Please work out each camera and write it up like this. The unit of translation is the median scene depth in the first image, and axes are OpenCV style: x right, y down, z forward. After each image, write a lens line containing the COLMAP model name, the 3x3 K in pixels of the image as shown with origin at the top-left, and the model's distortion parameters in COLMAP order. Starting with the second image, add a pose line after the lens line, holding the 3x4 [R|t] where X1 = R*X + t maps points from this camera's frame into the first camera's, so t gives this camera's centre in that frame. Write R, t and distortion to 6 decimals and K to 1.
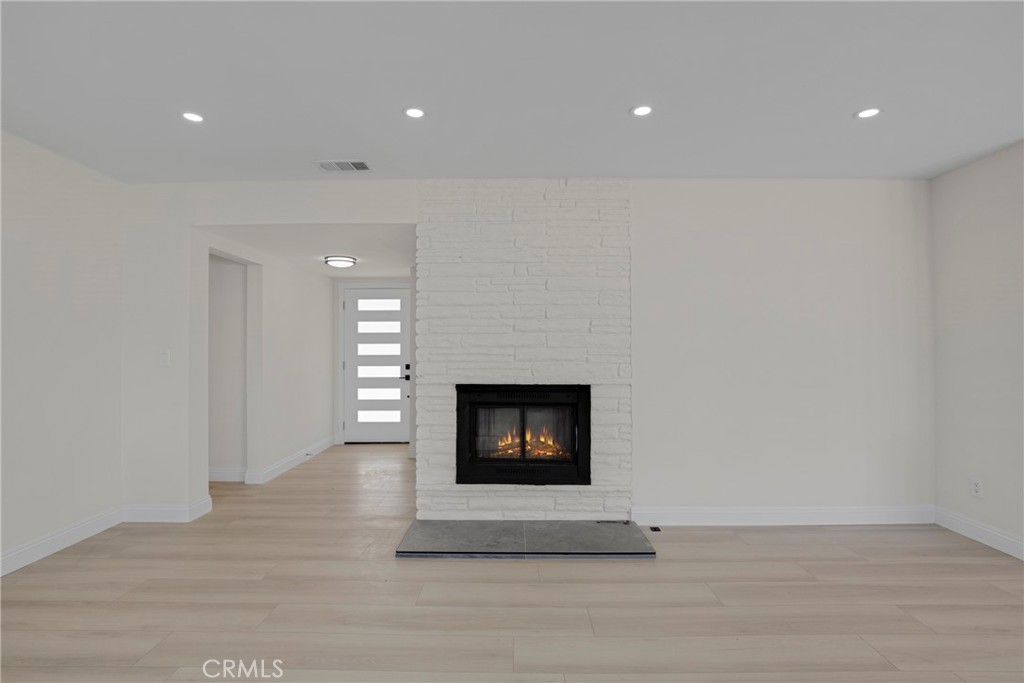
lens RADIAL K [[479.1, 0, 510.5], [0, 479.1, 338.4], [0, 0, 1]] dist [-0.015419, -0.000244]
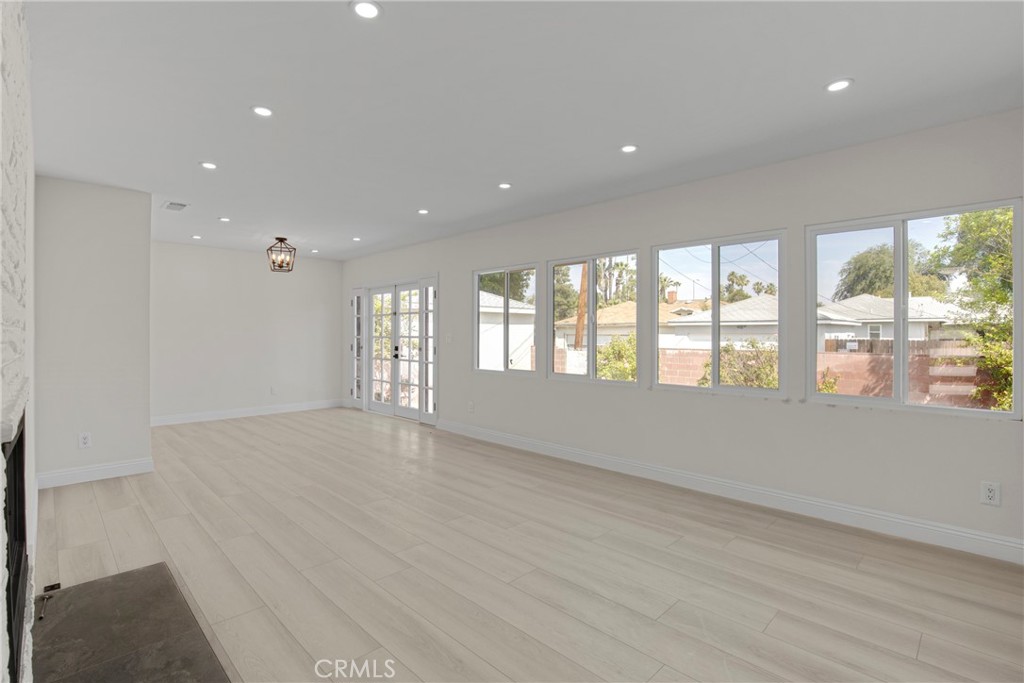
lens RADIAL K [[479.1, 0, 510.5], [0, 479.1, 338.4], [0, 0, 1]] dist [-0.015419, -0.000244]
pose [[-0.712941, -0.008754, 0.701169, -0.640039], [-0.010885, 0.999940, 0.001416, 0.022239], [-0.701139, -0.006623, -0.712994, 0.988939]]
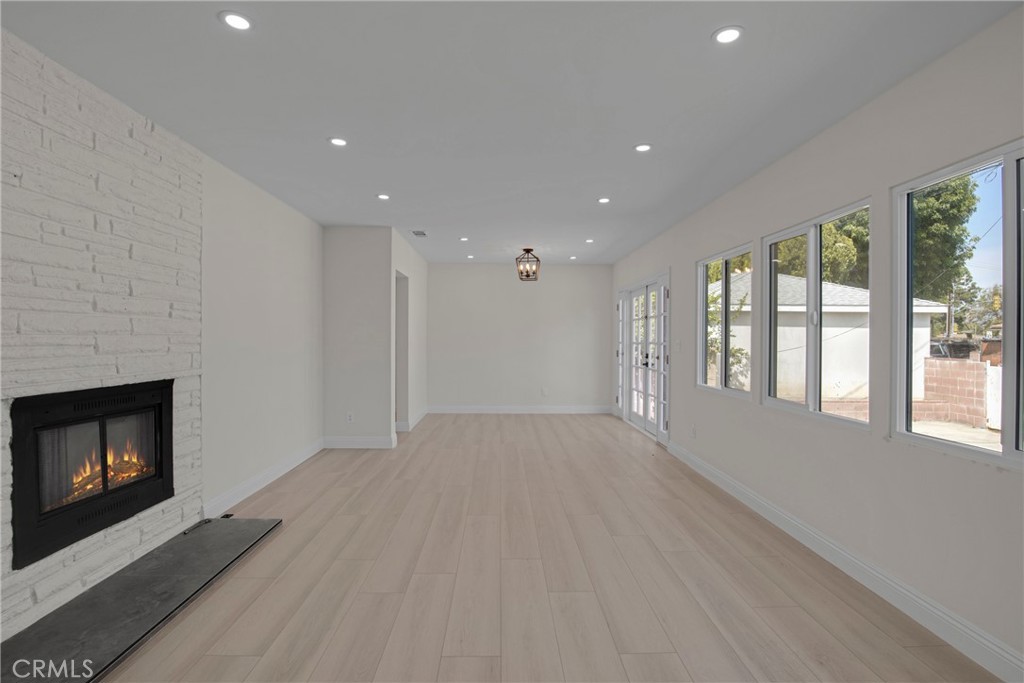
lens RADIAL K [[484.9, 0, 515.1], [0, 484.9, 341.5], [0, 0, 1]] dist [-0.020163, -0.000419]
pose [[-0.041629, -0.007399, 0.999106, -0.704222], [-0.017603, 0.999823, 0.006671, 0.014041], [-0.998978, -0.017309, -0.041752, 0.428255]]
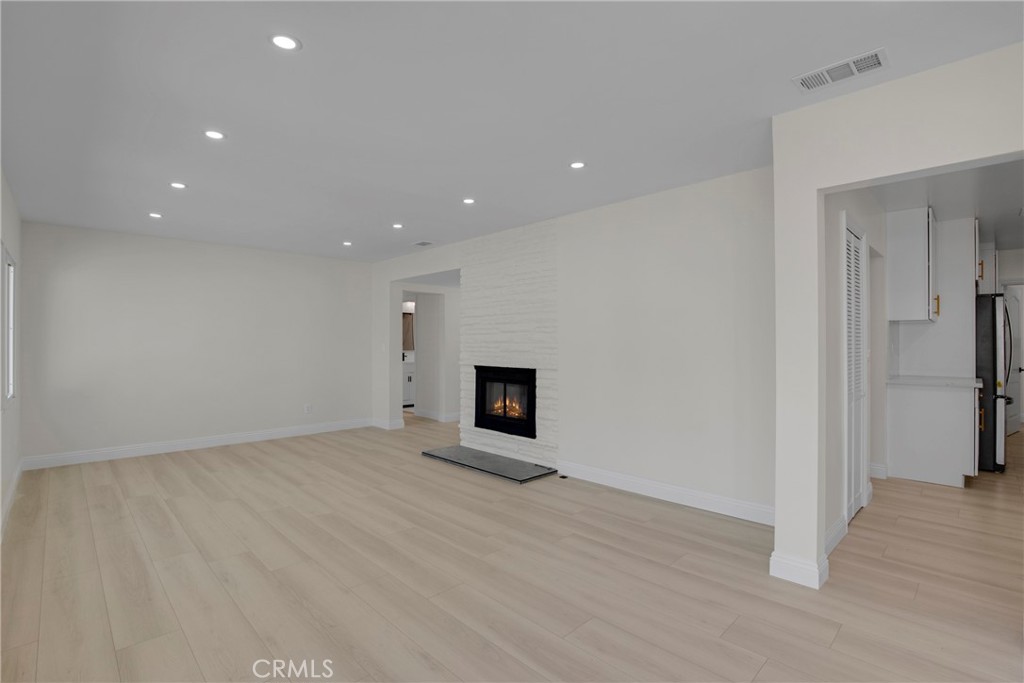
lens RADIAL K [[494.3, 0, 512.0], [0, 494.3, 341.5], [0, 0, 1]] dist [-0.019448, -0.000591]
pose [[0.695185, -0.002278, -0.718827, 1.170016], [0.011237, 0.999907, 0.007698, 0.002553], [0.718743, -0.013429, 0.695147, -0.069152]]
